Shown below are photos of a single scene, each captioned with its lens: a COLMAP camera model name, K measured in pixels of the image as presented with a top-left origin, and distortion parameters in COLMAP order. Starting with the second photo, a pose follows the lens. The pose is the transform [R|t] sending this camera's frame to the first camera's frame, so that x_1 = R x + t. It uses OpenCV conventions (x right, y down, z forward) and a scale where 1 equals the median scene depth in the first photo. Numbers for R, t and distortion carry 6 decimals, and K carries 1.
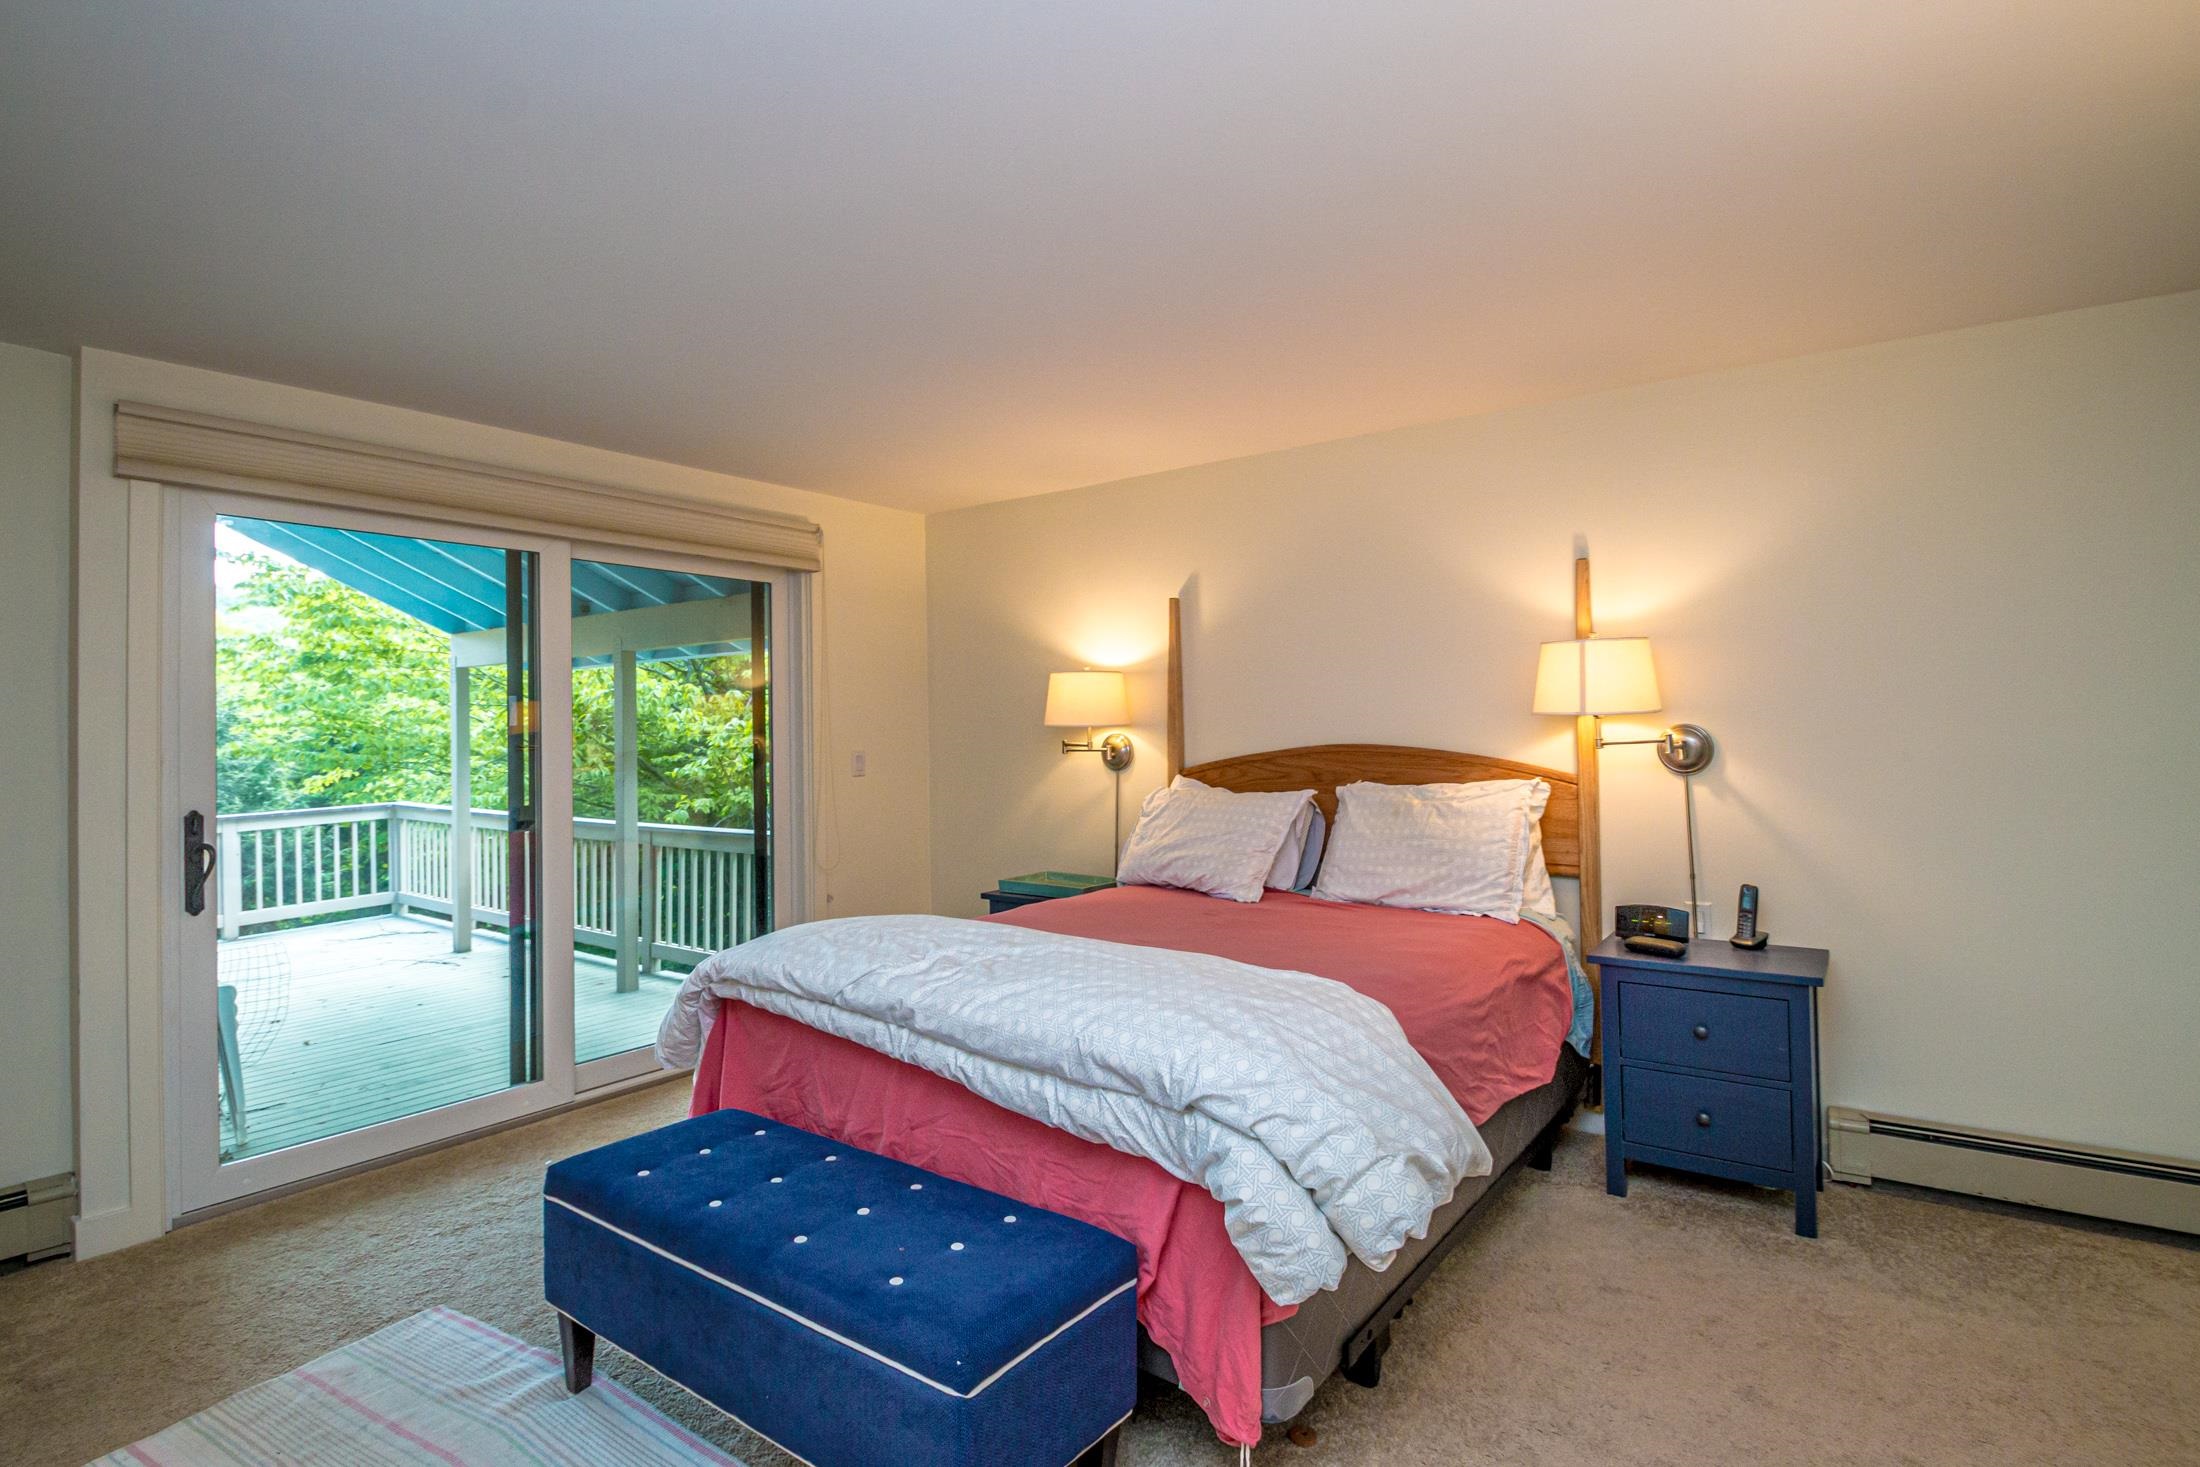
lens RADIAL K [[1103.9, 0, 1088.1], [0, 1103.9, 729.5], [0, 0, 1]] dist [-0.005016, -0.000489]
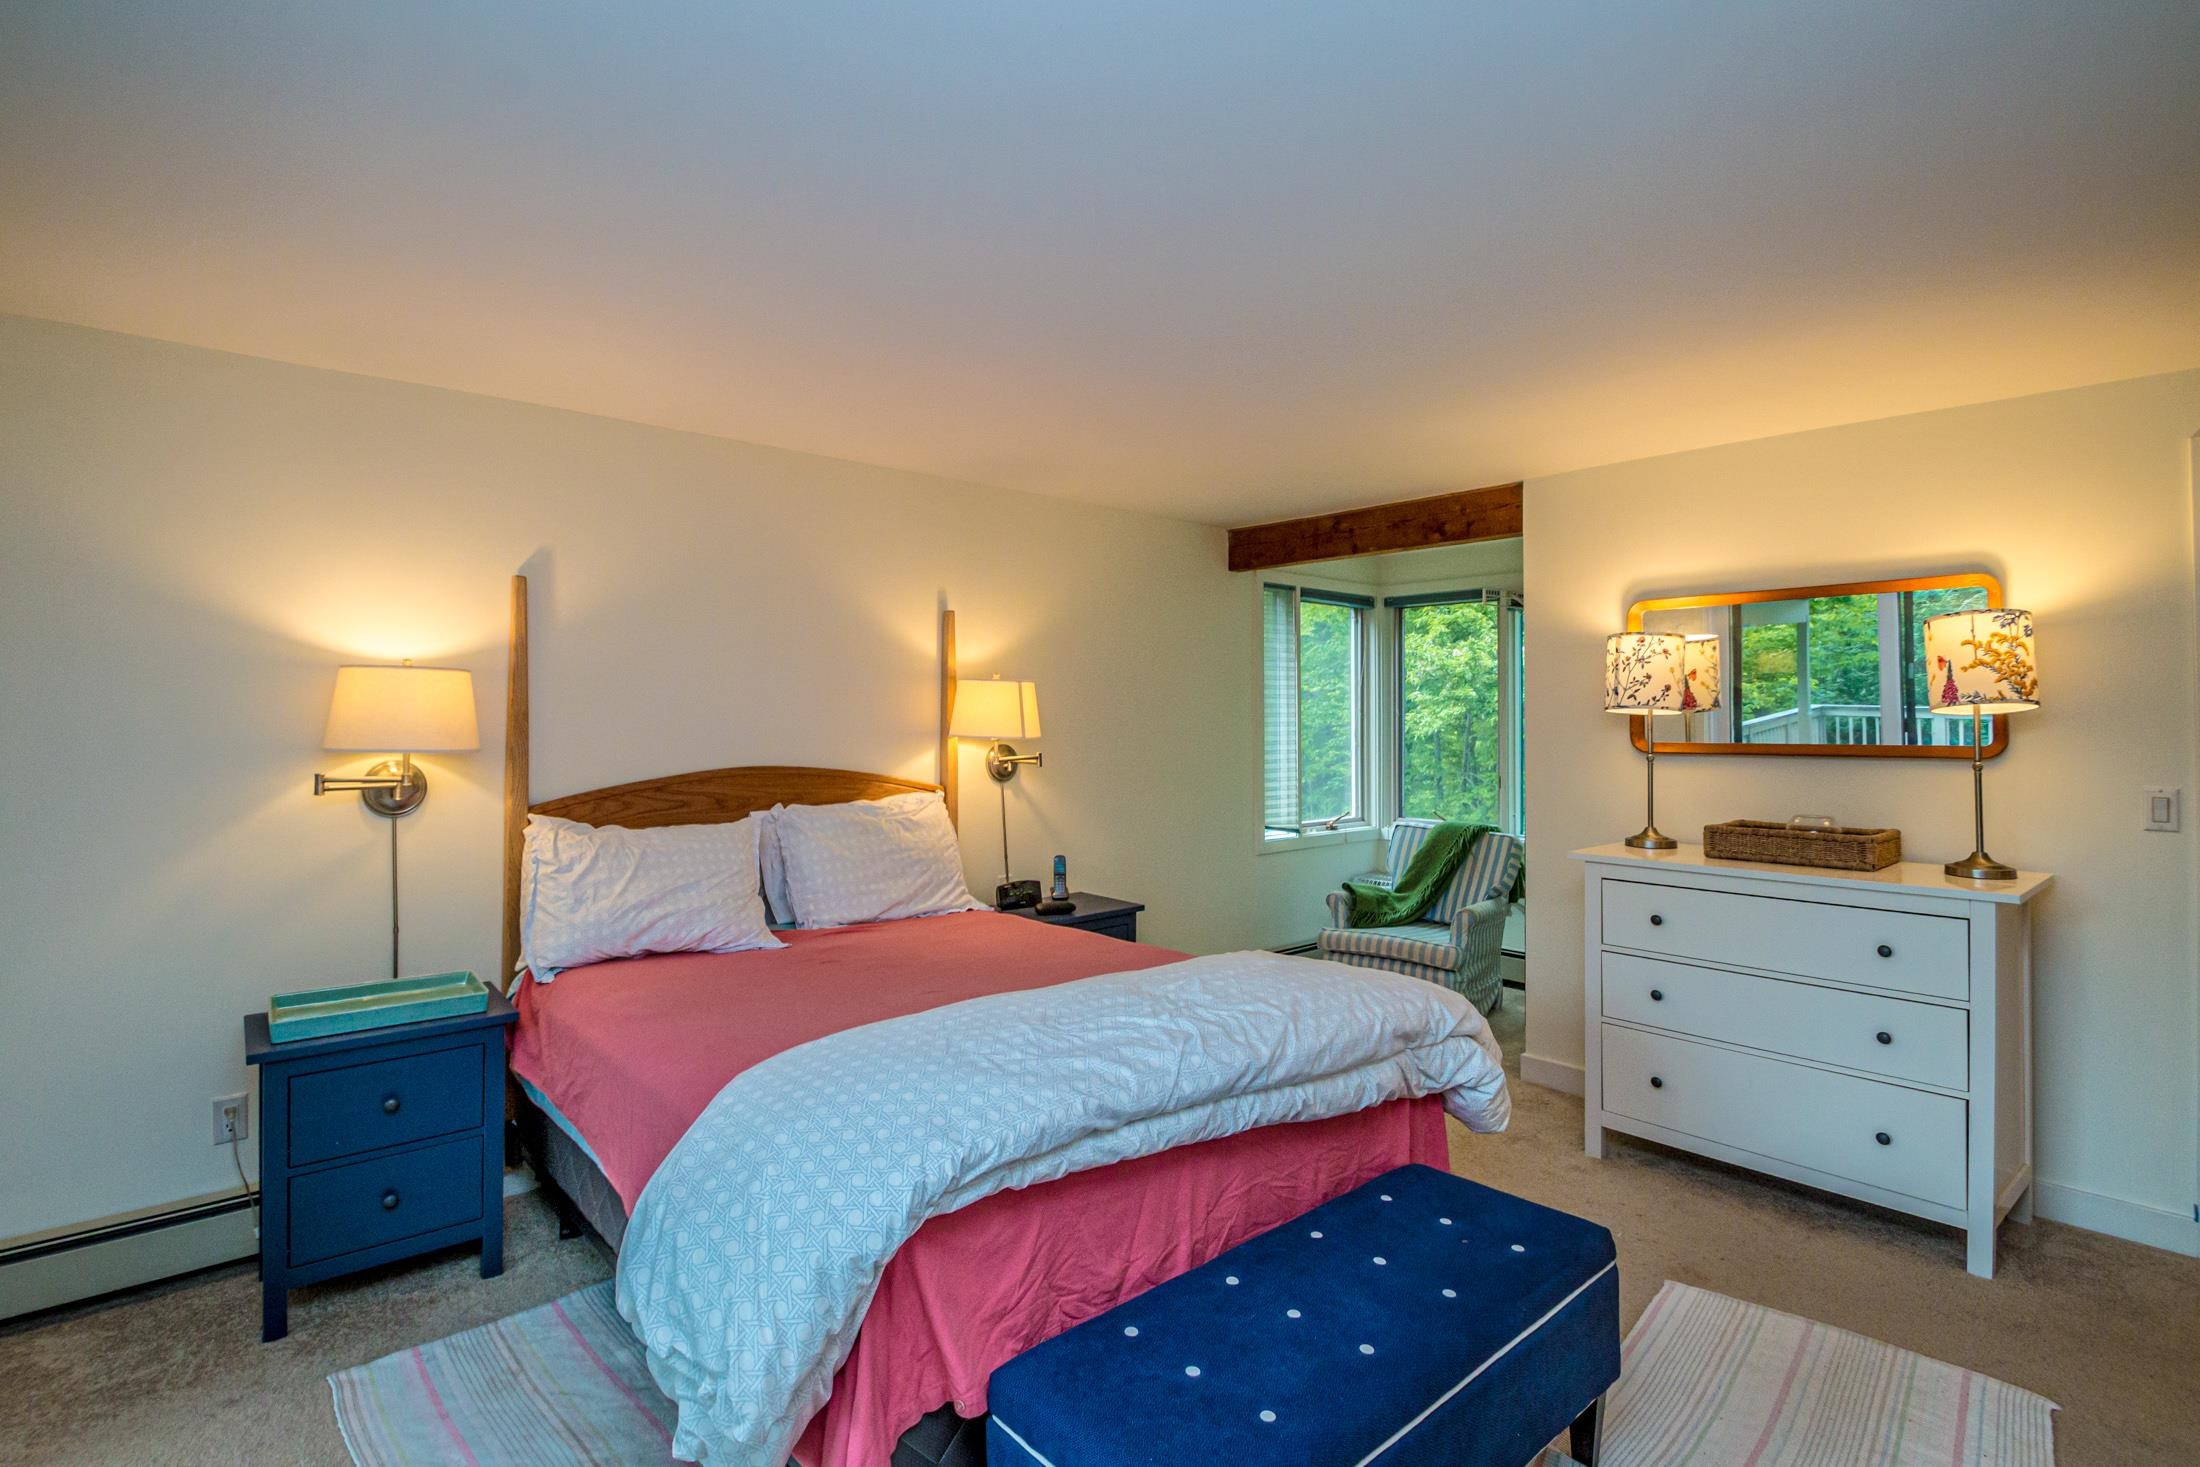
lens RADIAL K [[1064.6, 0, 1095.4], [0, 1064.6, 722.1], [0, 0, 1]] dist [-0.003158, -0.000334]
pose [[0.202606, 0.007792, 0.979229, -0.667408], [-0.003250, 0.999968, -0.007285, -0.020896], [-0.979255, -0.001706, 0.202625, 0.591894]]
